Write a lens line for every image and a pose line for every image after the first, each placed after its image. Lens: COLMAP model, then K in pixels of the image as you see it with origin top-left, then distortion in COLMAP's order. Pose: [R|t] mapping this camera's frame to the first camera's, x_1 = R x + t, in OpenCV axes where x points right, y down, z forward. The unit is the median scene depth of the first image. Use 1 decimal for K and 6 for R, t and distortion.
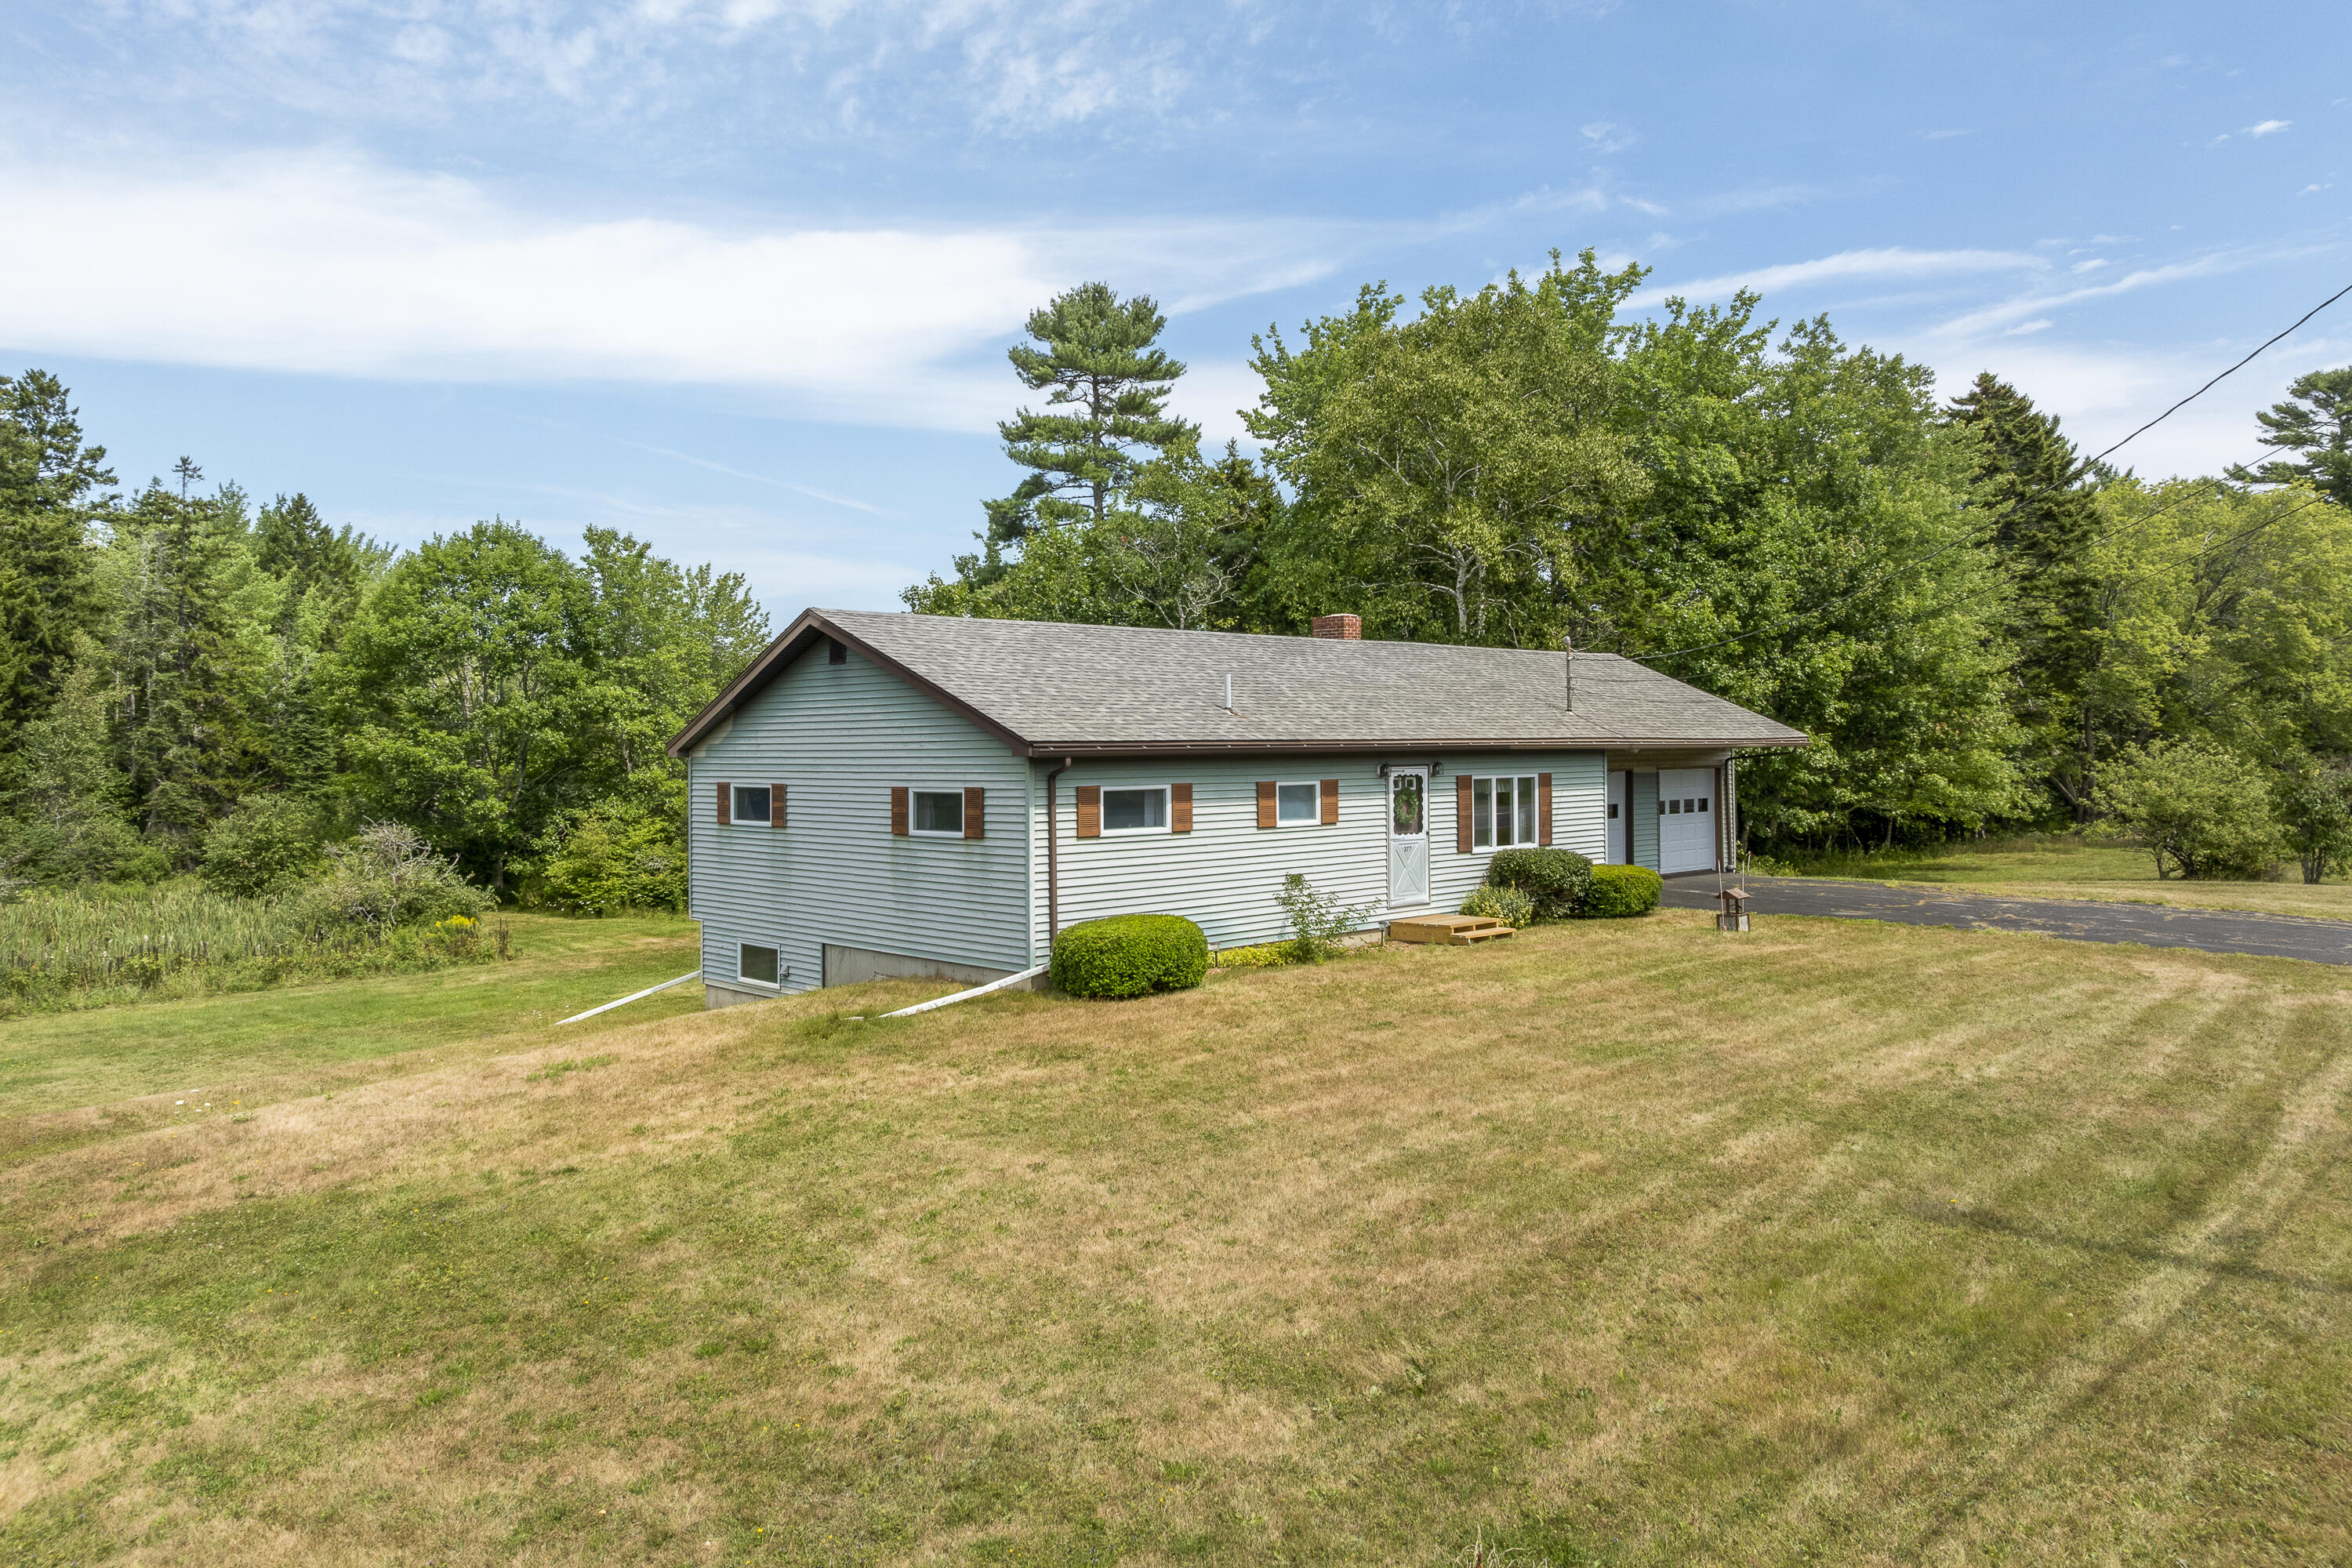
lens RADIAL K [[1612.2, 0, 1167.3], [0, 1612.2, 699.7], [0, 0, 1]] dist [-0.006091, 0.000092]
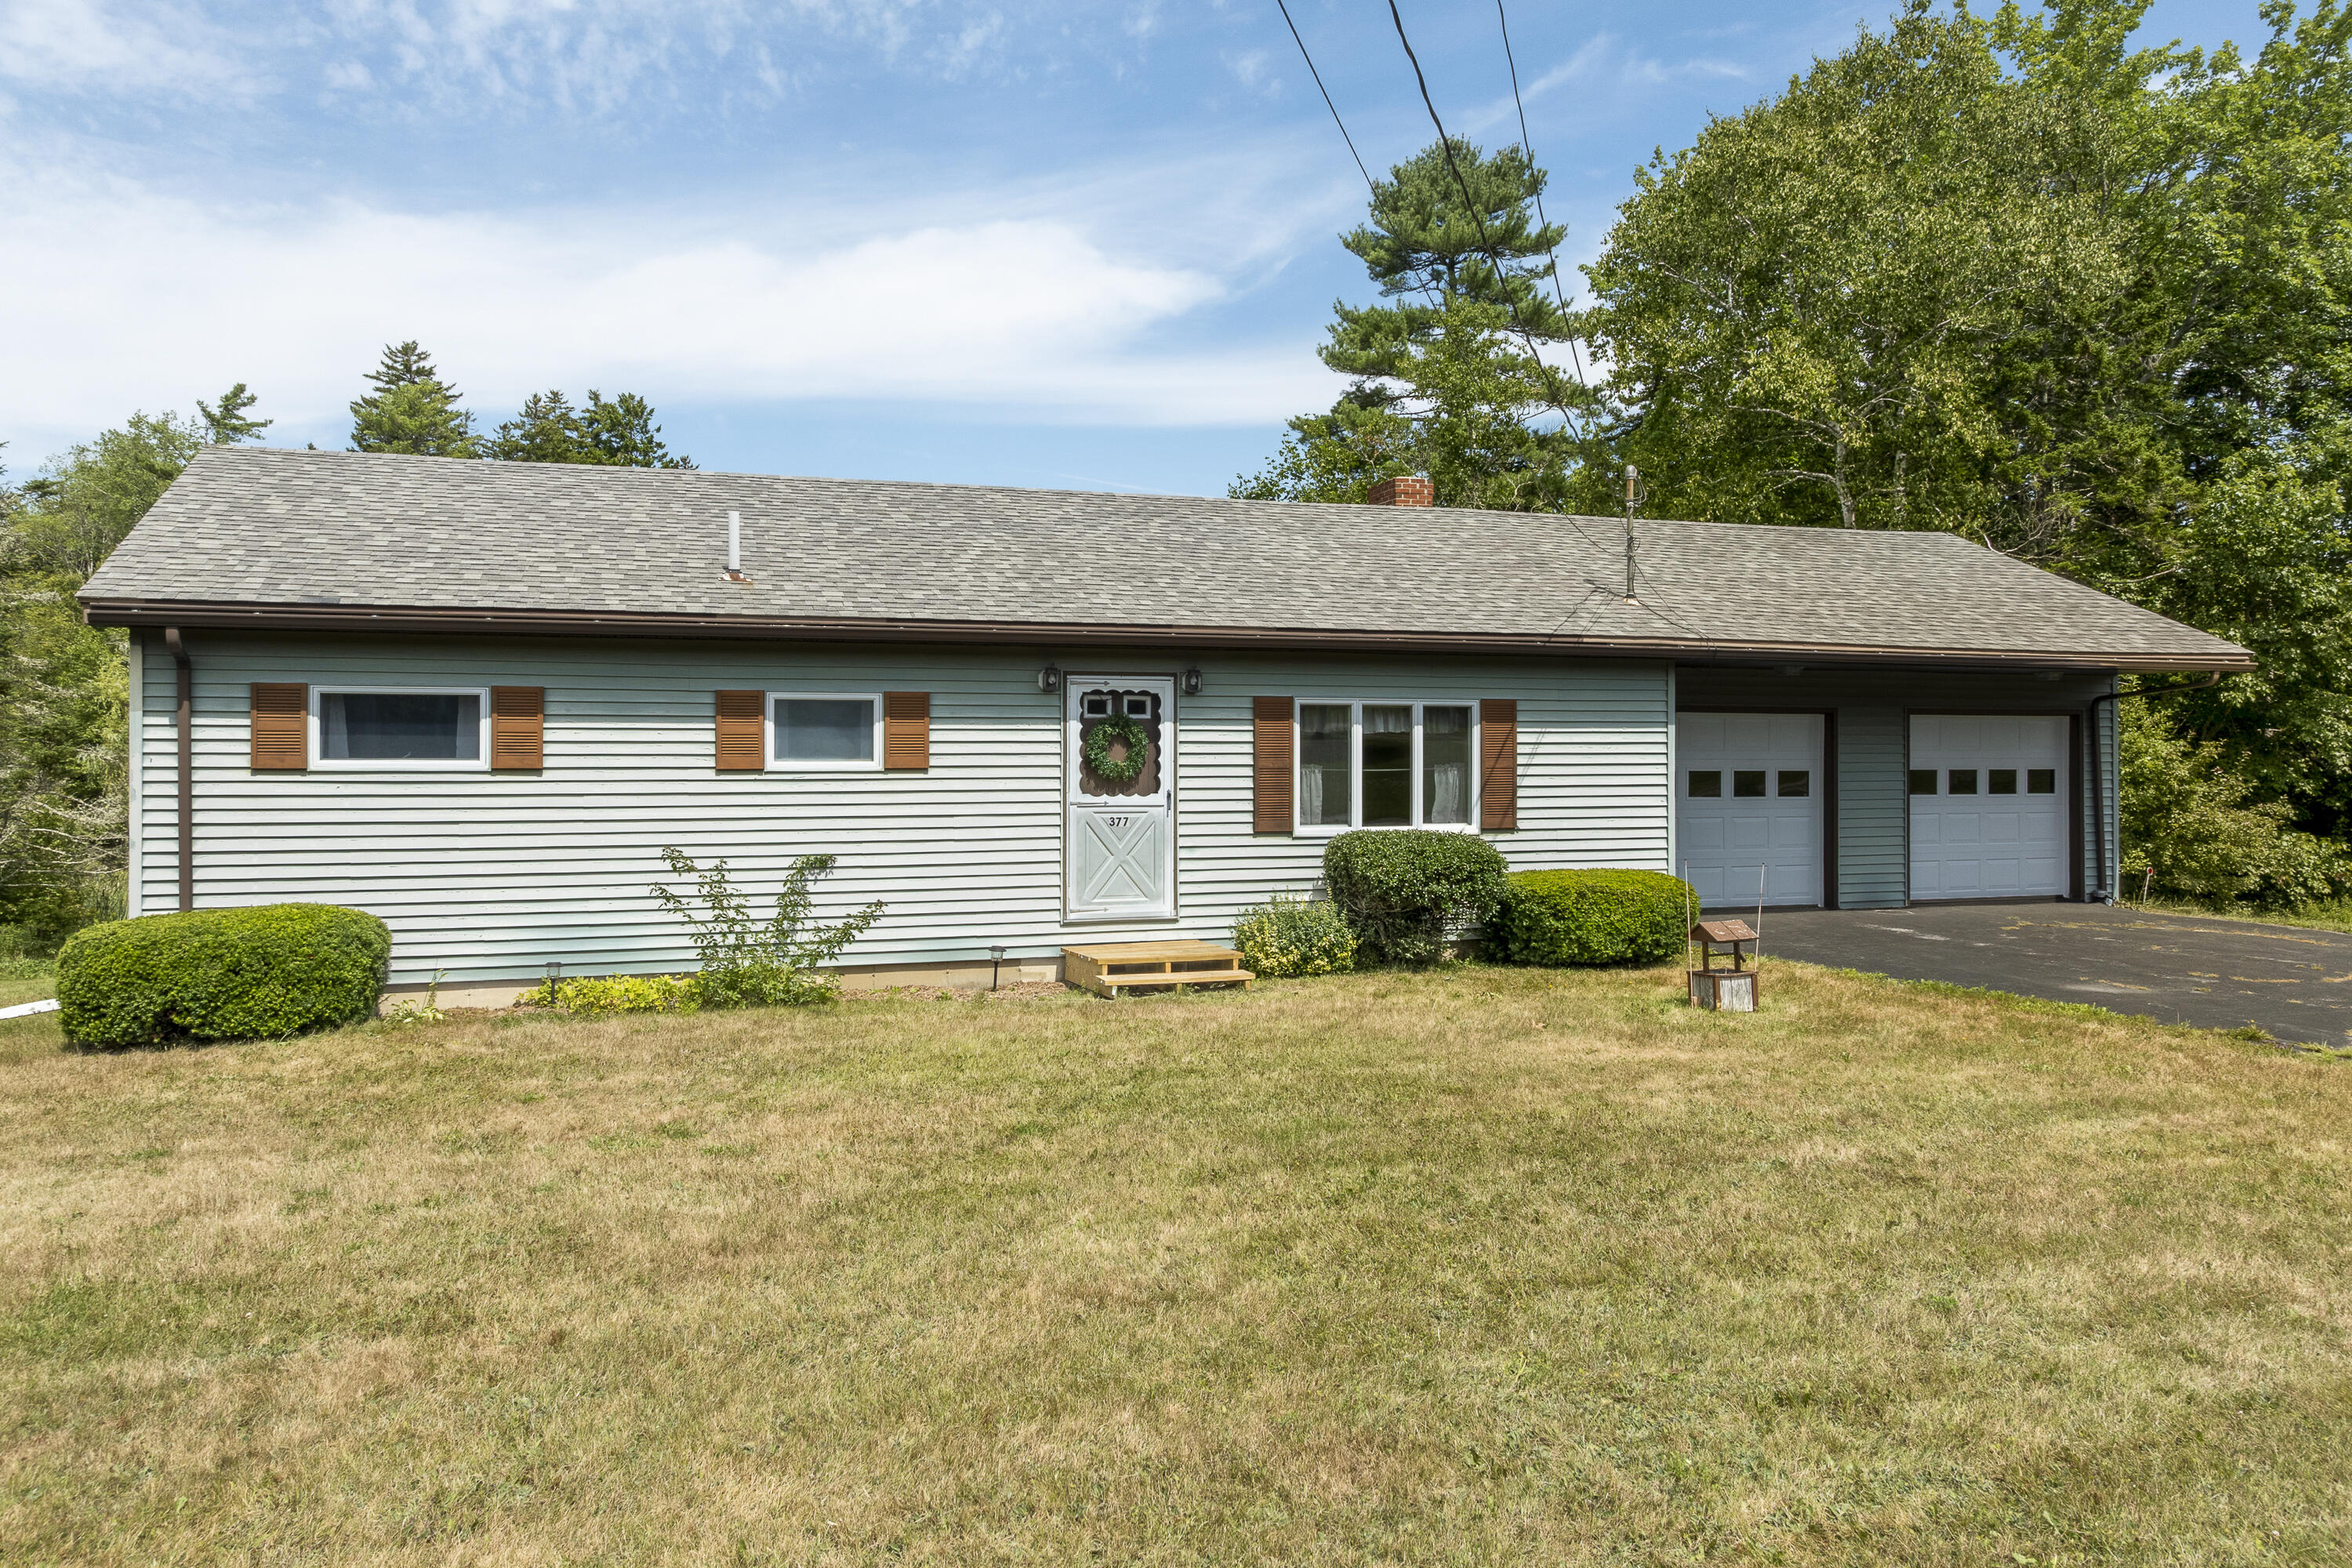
lens RADIAL K [[1626.6, 0, 1170.9], [0, 1626.6, 744.3], [0, 0, 1]] dist [-0.002697, 0.004235]
pose [[0.905395, 0.003051, -0.424560, 0.200787], [0.006003, 0.999782, 0.019985, 0.026687], [0.424528, -0.020643, 0.905179, 0.242851]]
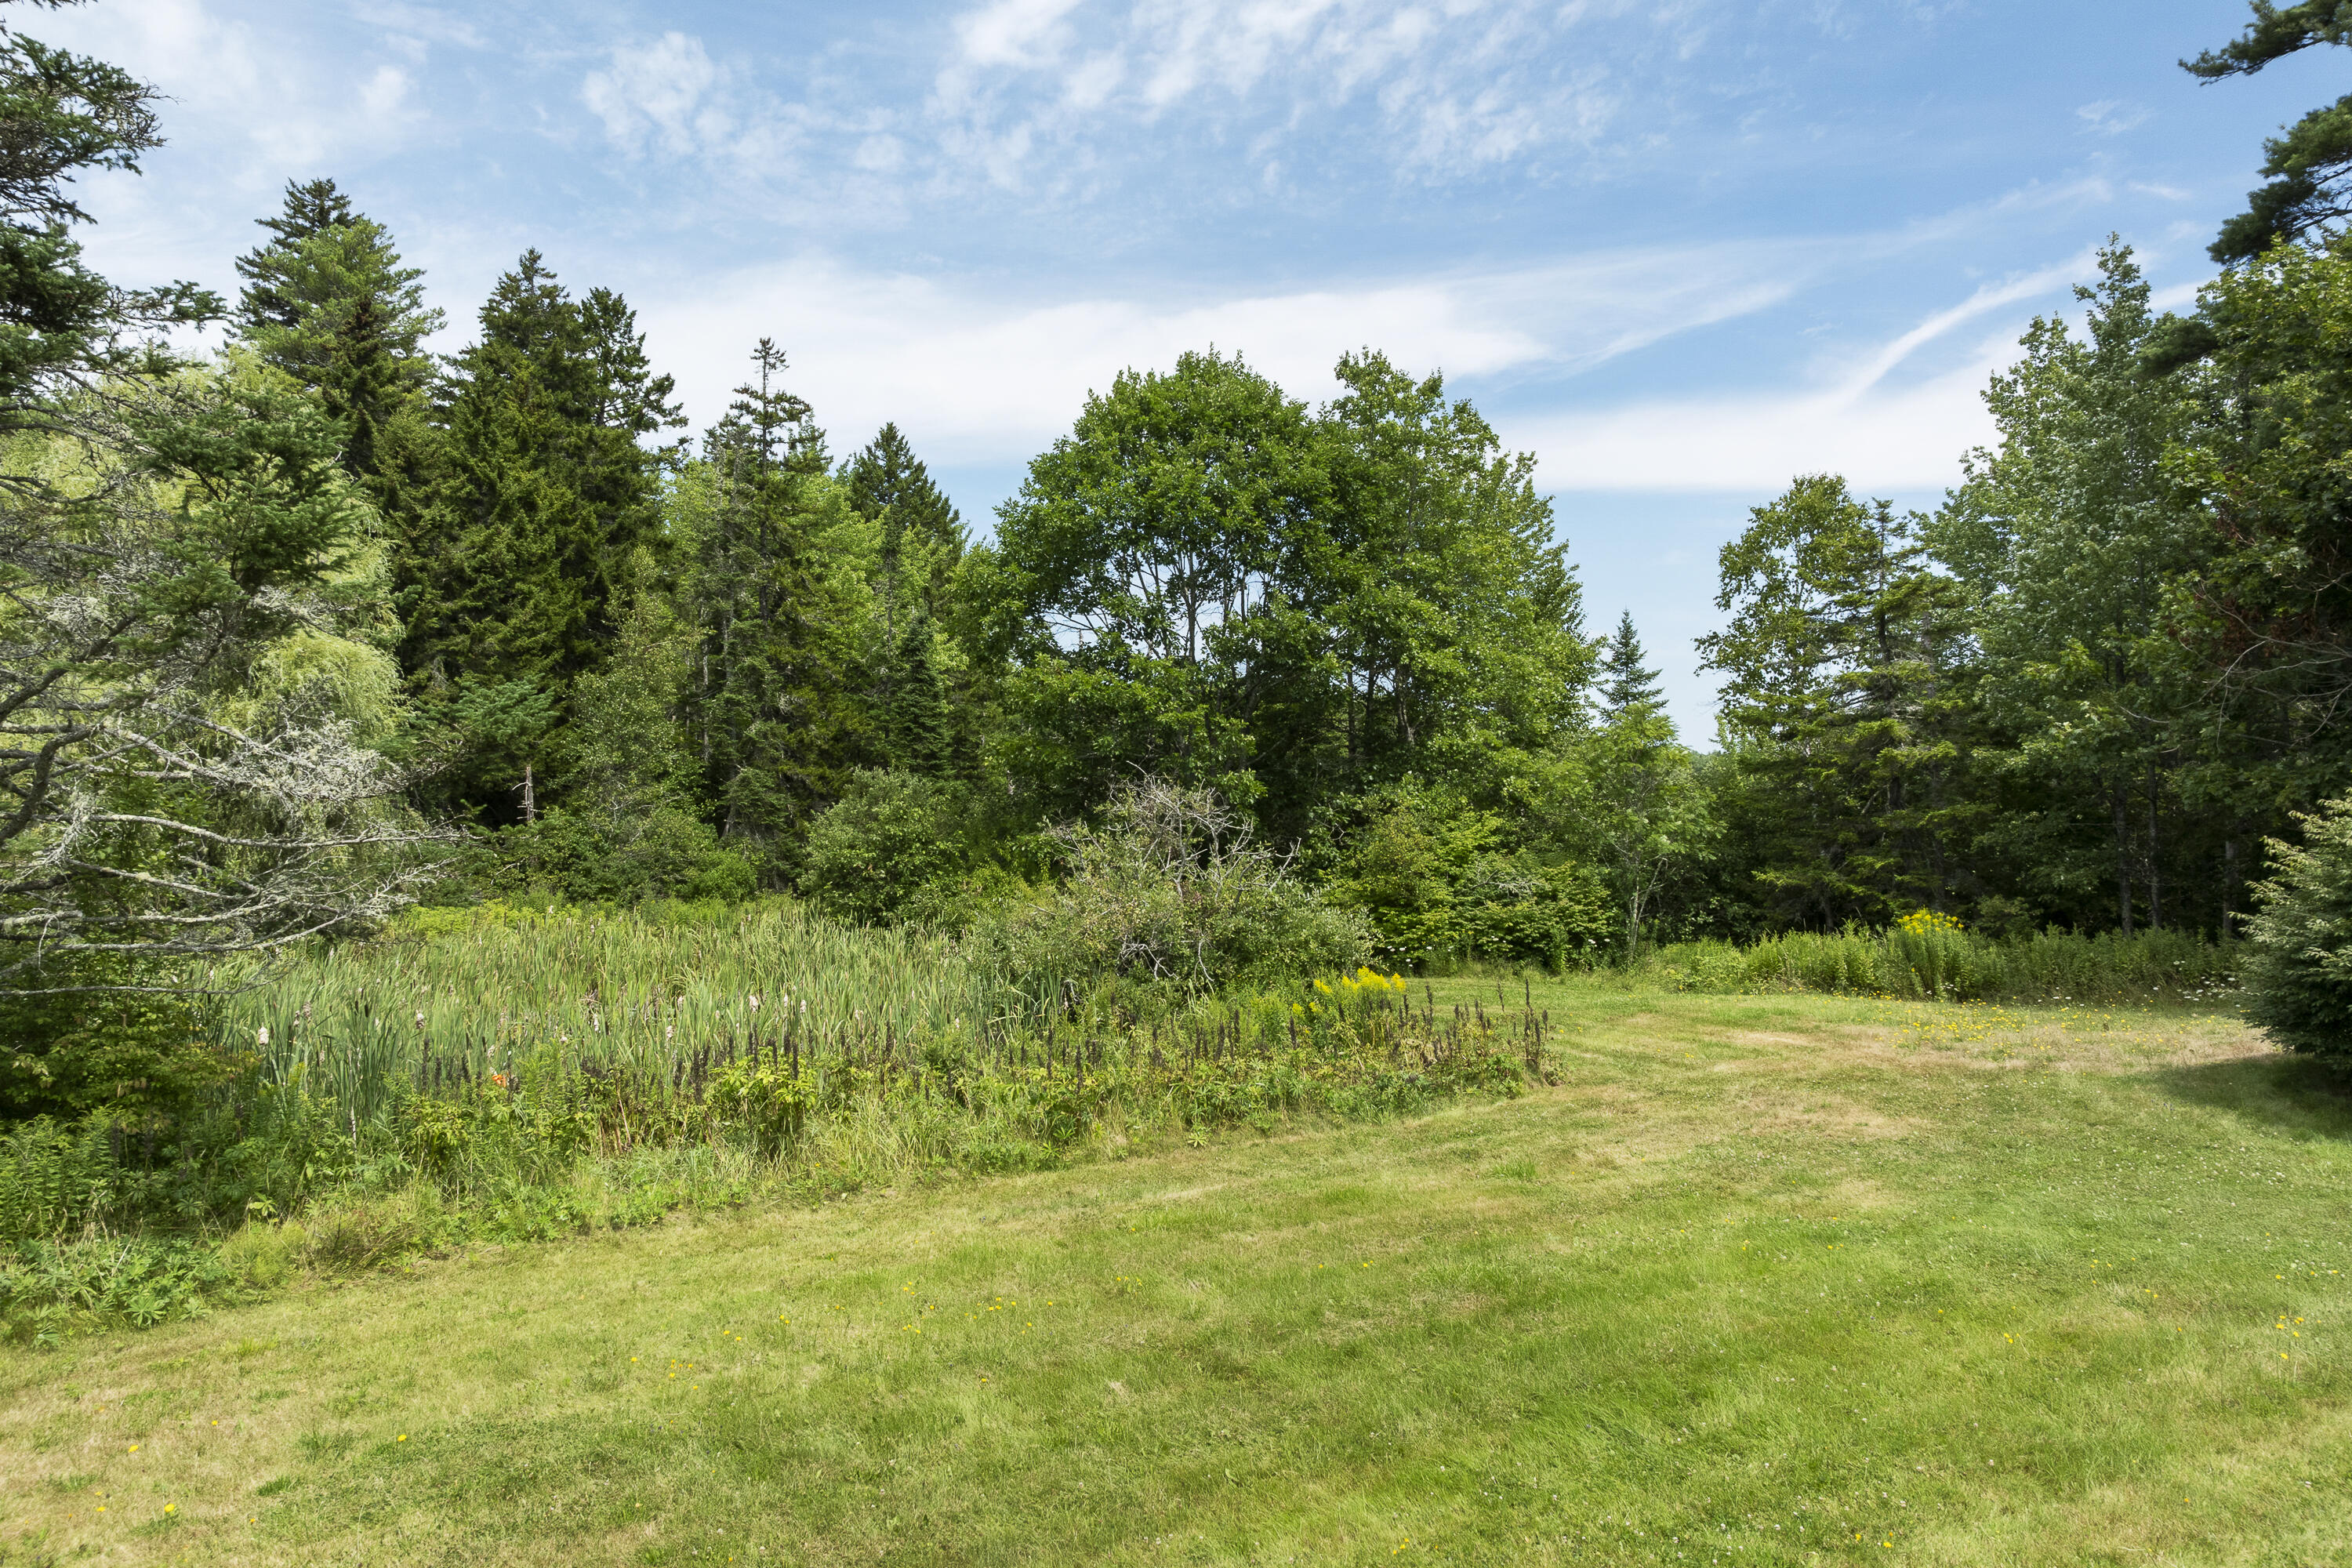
lens RADIAL K [[1626.6, 0, 1170.9], [0, 1626.6, 744.3], [0, 0, 1]] dist [-0.002697, 0.004235]
pose [[0.958507, -0.008214, -0.284949, -0.322019], [0.006014, 0.999945, -0.008592, 0.067072], [0.285004, 0.006522, 0.958504, 0.490829]]
